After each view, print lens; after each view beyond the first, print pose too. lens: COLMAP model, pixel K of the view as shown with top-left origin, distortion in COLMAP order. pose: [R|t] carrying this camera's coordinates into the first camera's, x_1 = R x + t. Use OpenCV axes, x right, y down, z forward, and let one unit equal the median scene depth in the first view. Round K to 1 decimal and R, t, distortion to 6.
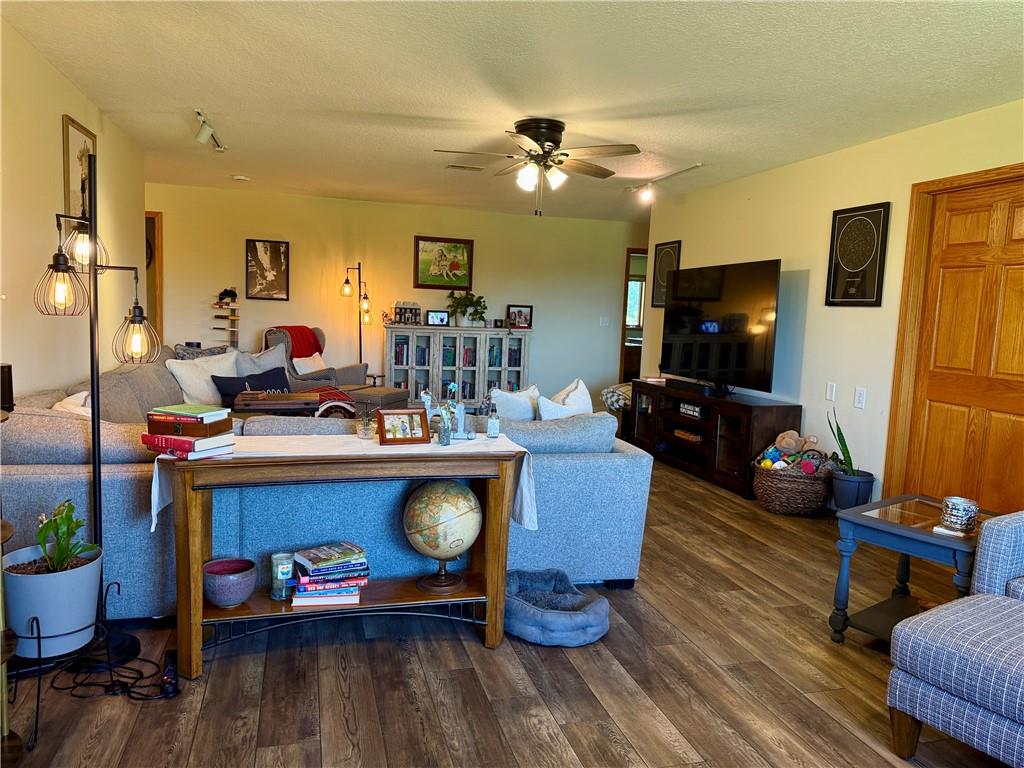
lens RADIAL K [[721.7, 0, 514.8], [0, 721.7, 377.7], [0, 0, 1]] dist [0.073120, -0.093407]
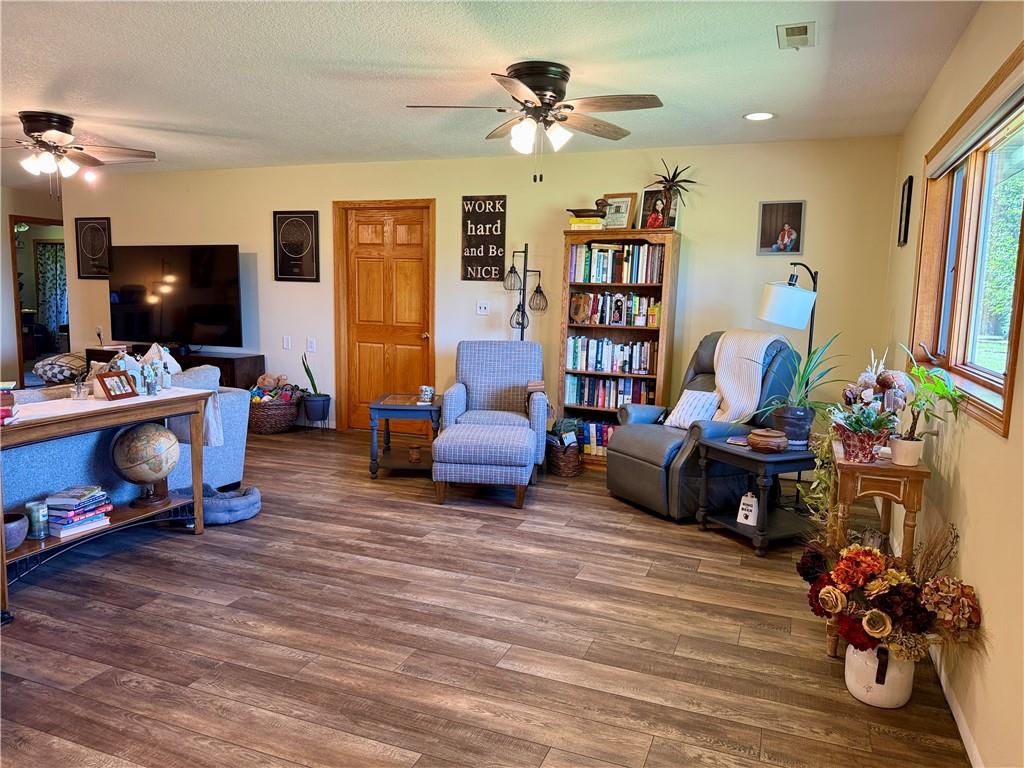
lens RADIAL K [[721.7, 0, 510.9], [0, 721.7, 384.2], [0, 0, 1]] dist [0.073120, -0.093407]
pose [[0.602152, -0.120848, 0.789182, -0.533115], [0.074354, 0.992670, 0.095276, -0.003835], [-0.794912, 0.001308, 0.606724, -0.238258]]
